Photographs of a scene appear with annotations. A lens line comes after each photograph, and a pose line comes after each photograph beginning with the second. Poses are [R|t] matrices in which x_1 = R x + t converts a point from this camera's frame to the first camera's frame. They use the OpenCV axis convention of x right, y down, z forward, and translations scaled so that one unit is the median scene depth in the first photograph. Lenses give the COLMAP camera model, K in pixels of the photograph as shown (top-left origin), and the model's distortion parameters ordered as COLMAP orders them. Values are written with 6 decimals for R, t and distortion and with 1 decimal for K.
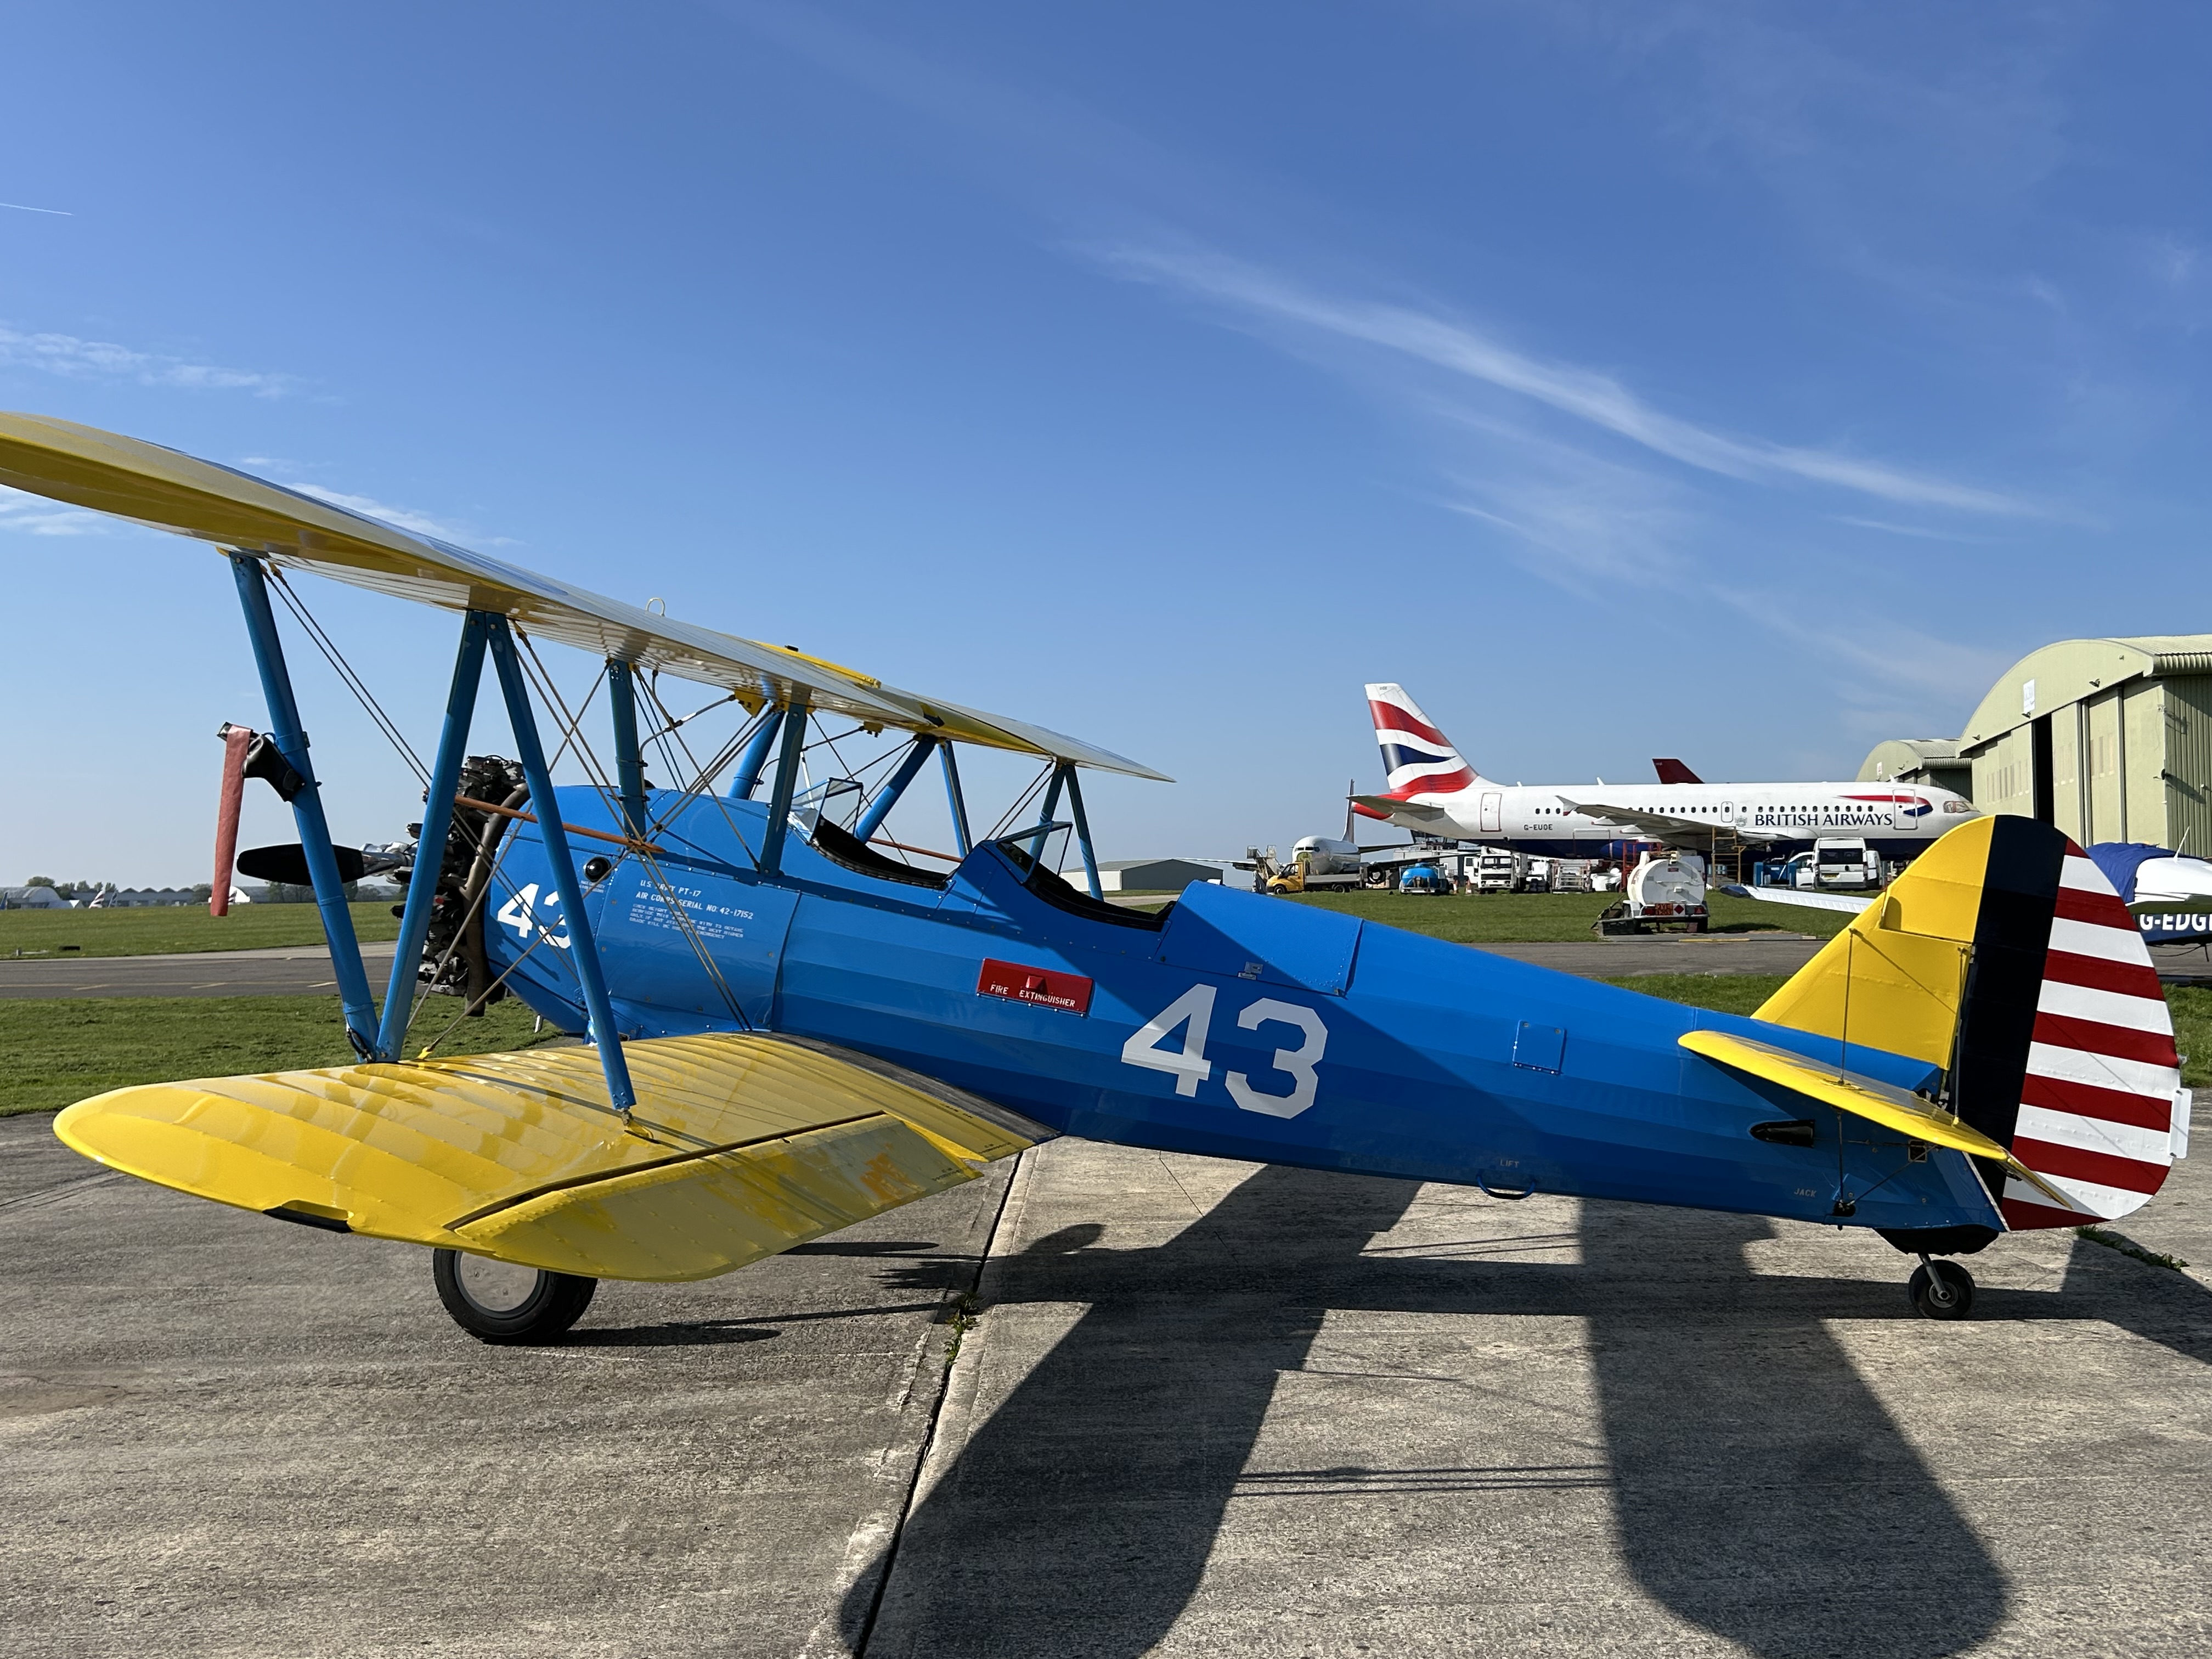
lens RADIAL K [[2090.2, 0, 1115.8], [0, 2090.2, 834.6], [0, 0, 1]] dist [0.124498, -0.203361]
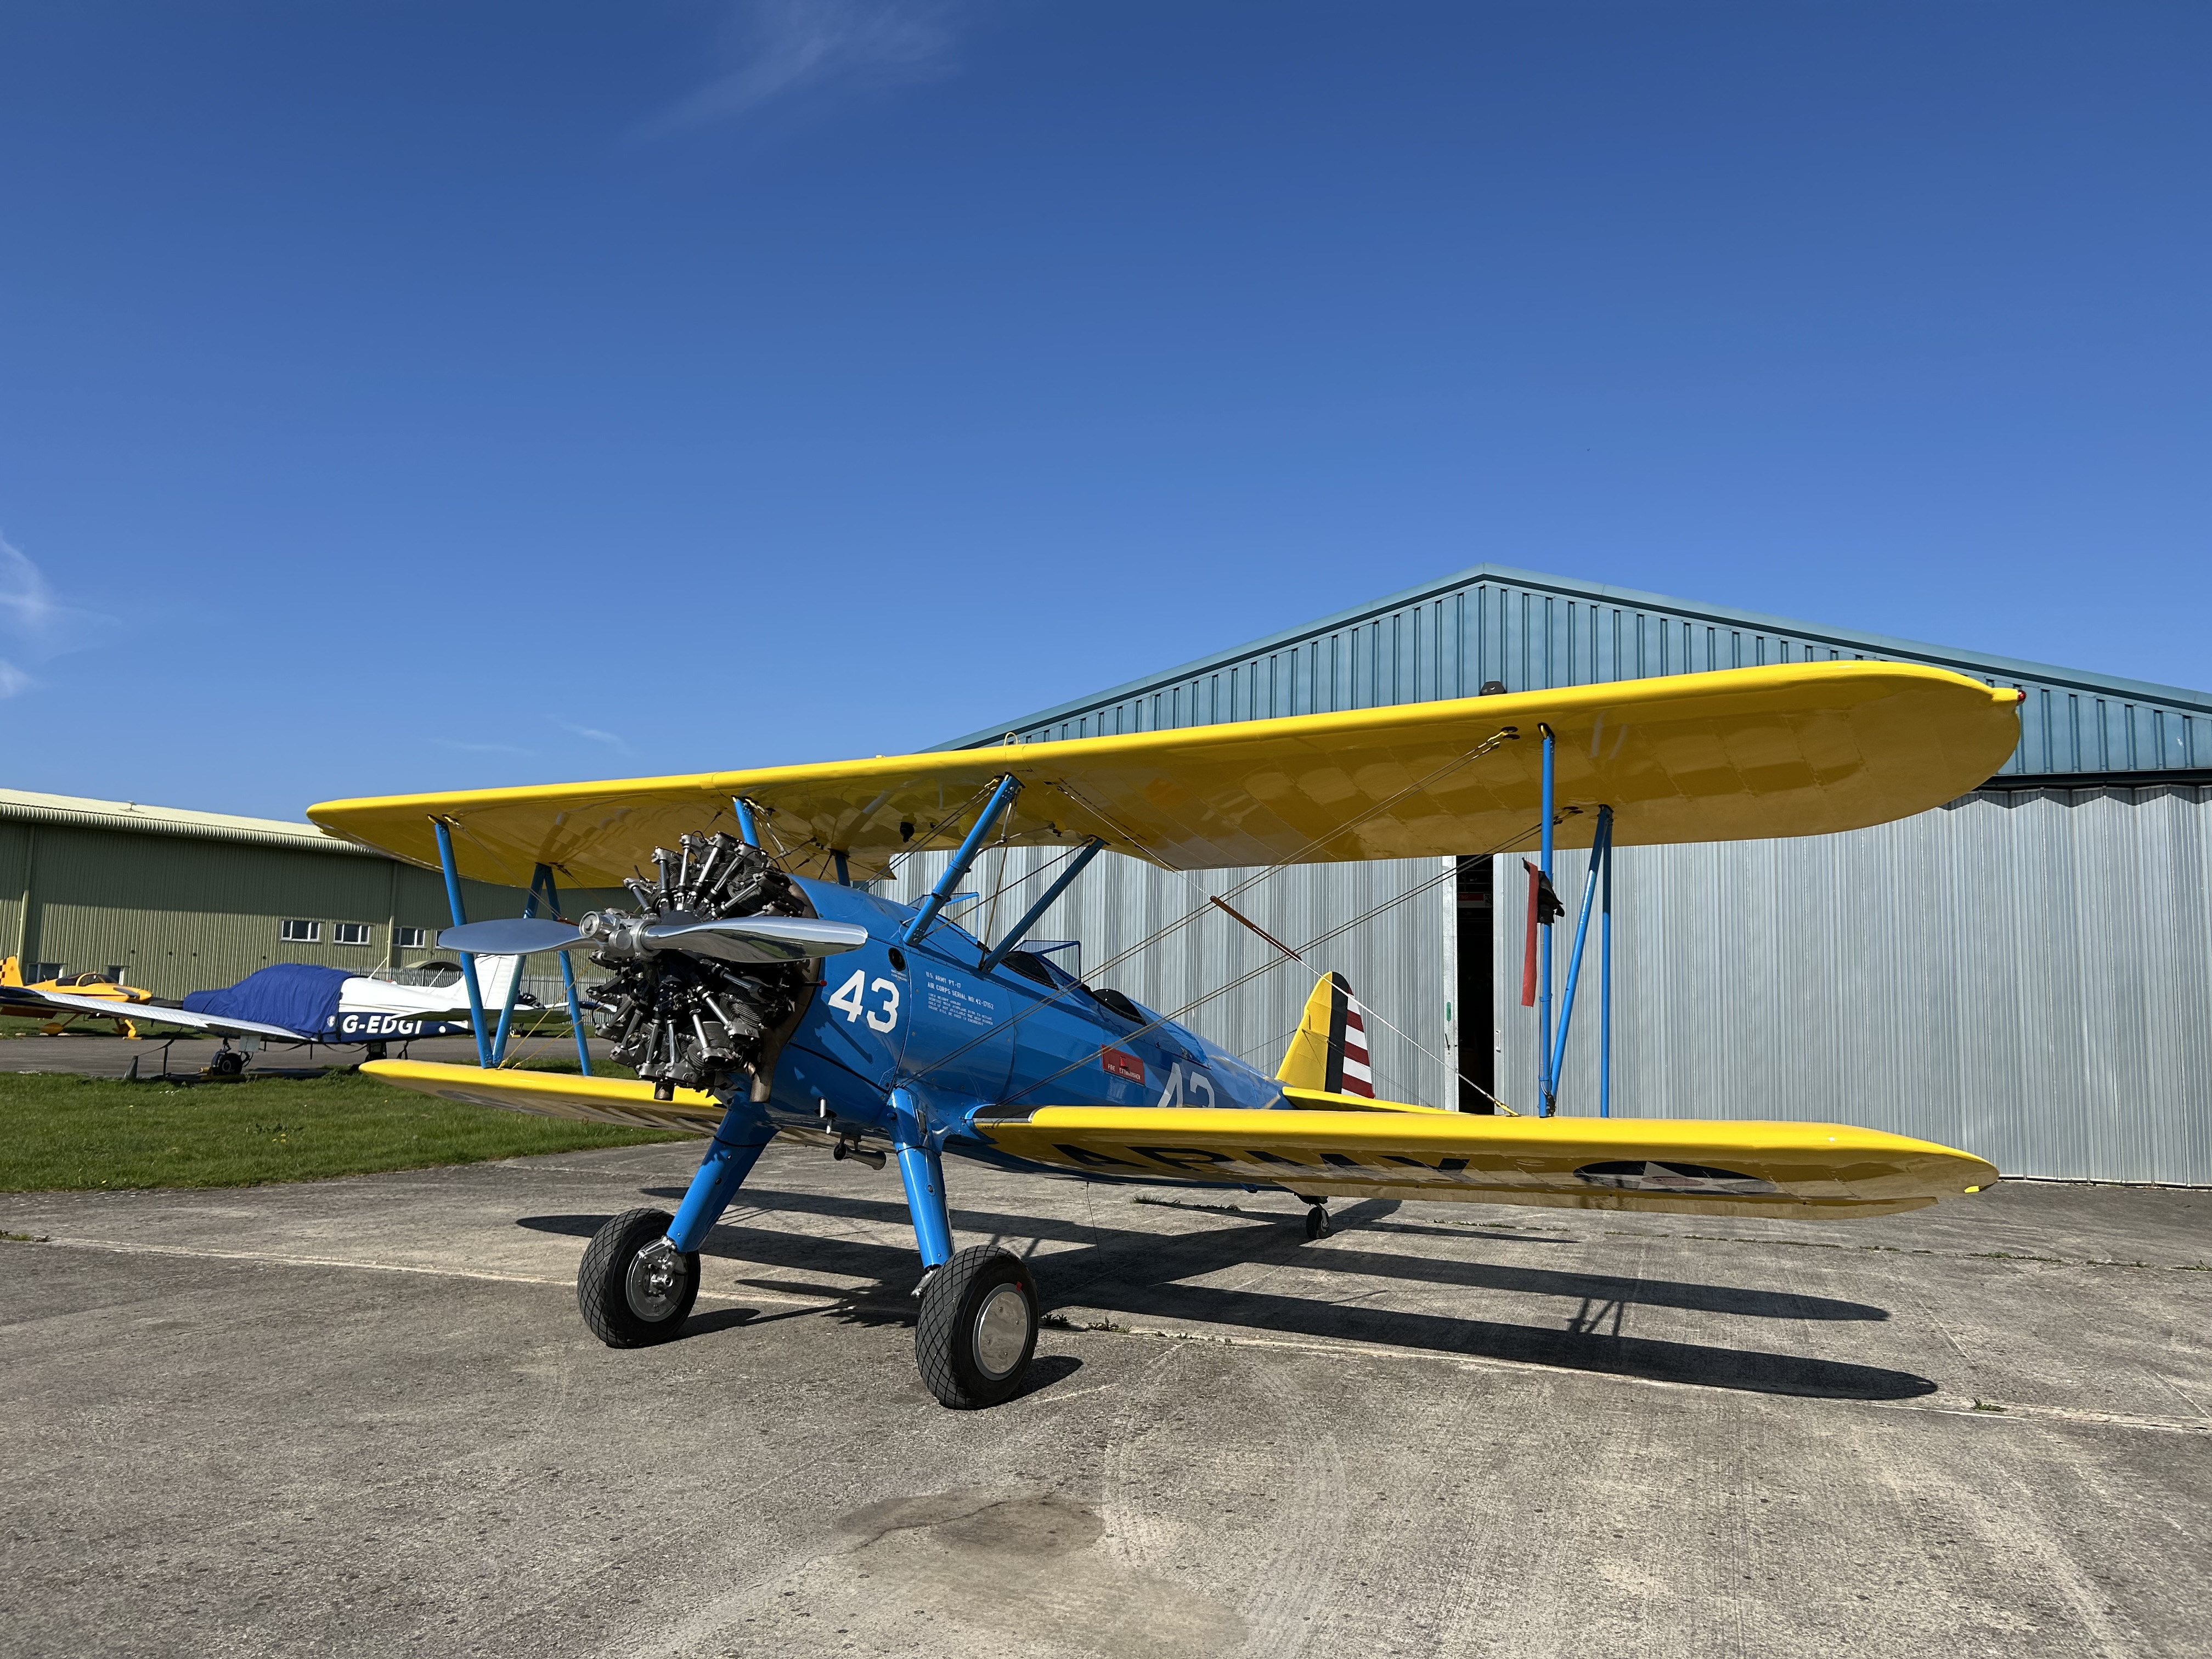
lens RADIAL K [[1649.7, 0, 1100.7], [0, 1649.7, 836.7], [0, 0, 1]] dist [0.107685, -0.143273]
pose [[0.347378, 0.120782, 0.929914, -1.077604], [-0.052350, 0.992622, -0.109371, 0.044235], [-0.936263, -0.010688, 0.351138, 0.646546]]
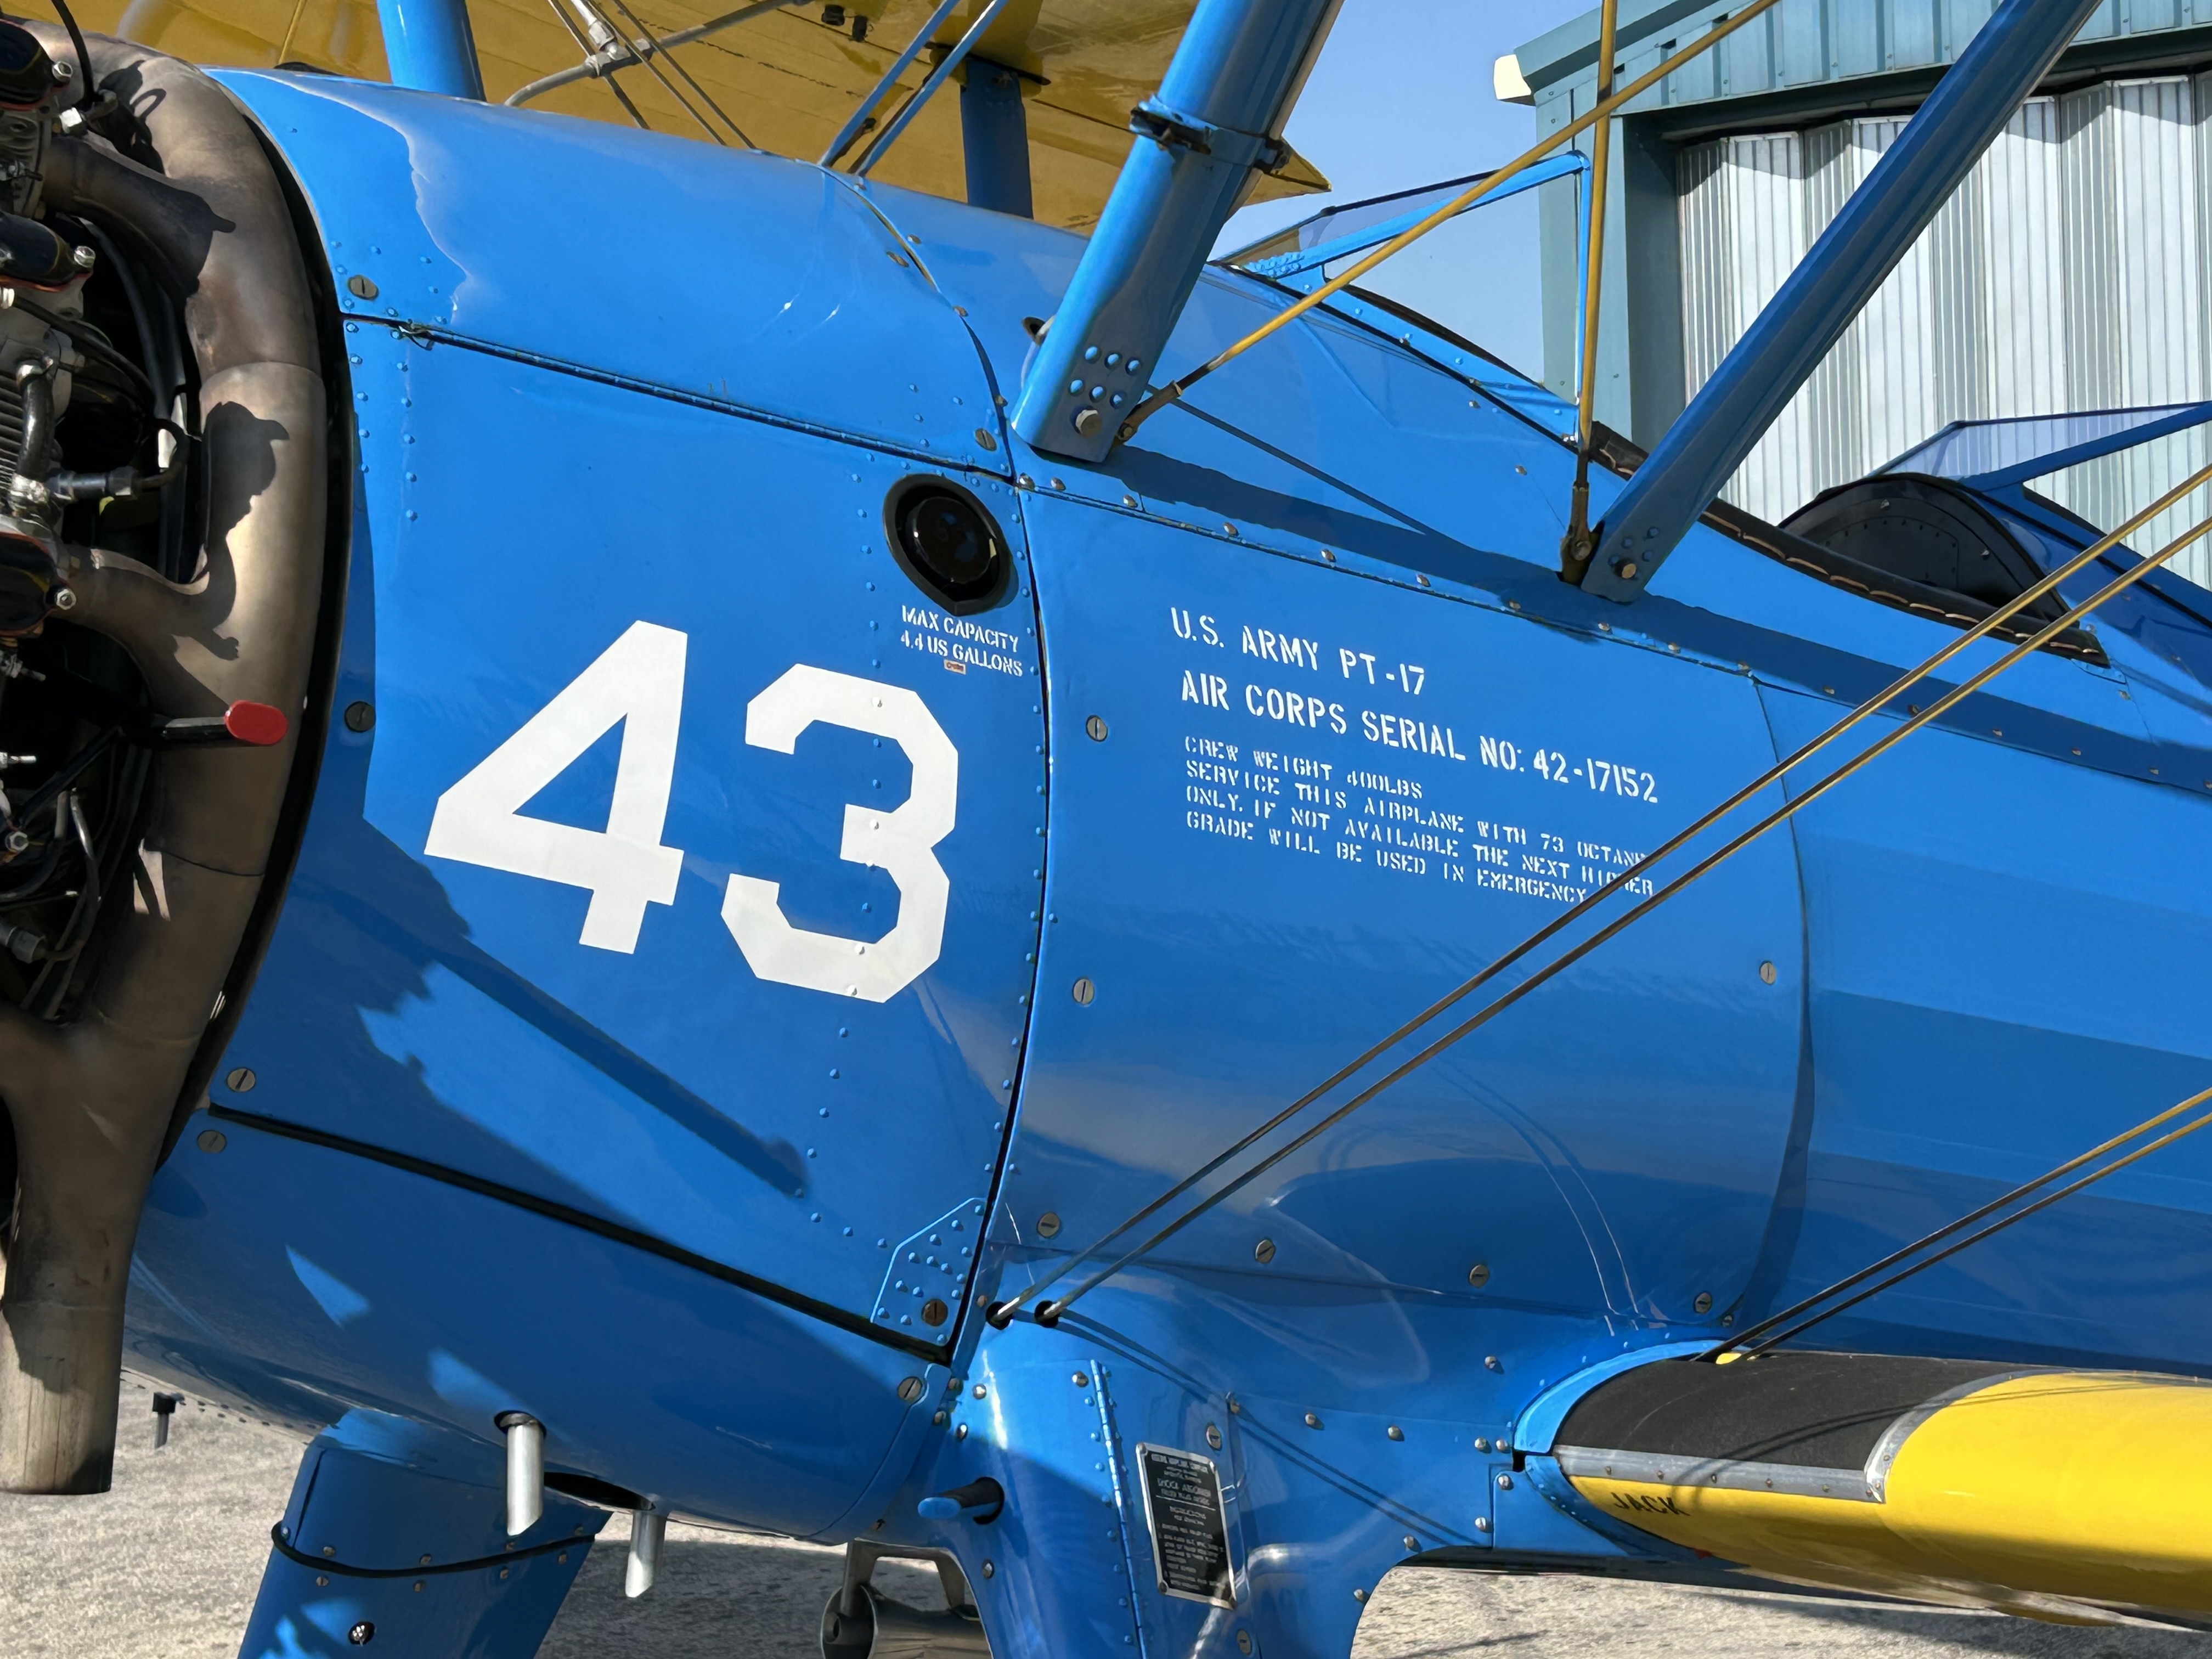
lens RADIAL K [[4142.4, 0, 1106.0], [0, 4142.4, 829.5], [0, 0, 1]] dist [0.170050, -0.035502]
pose [[0.631778, -0.022175, 0.774832, -0.542674], [0.008241, 0.999726, 0.021892, 0.035126], [-0.775105, -0.007445, 0.631788, 0.824405]]
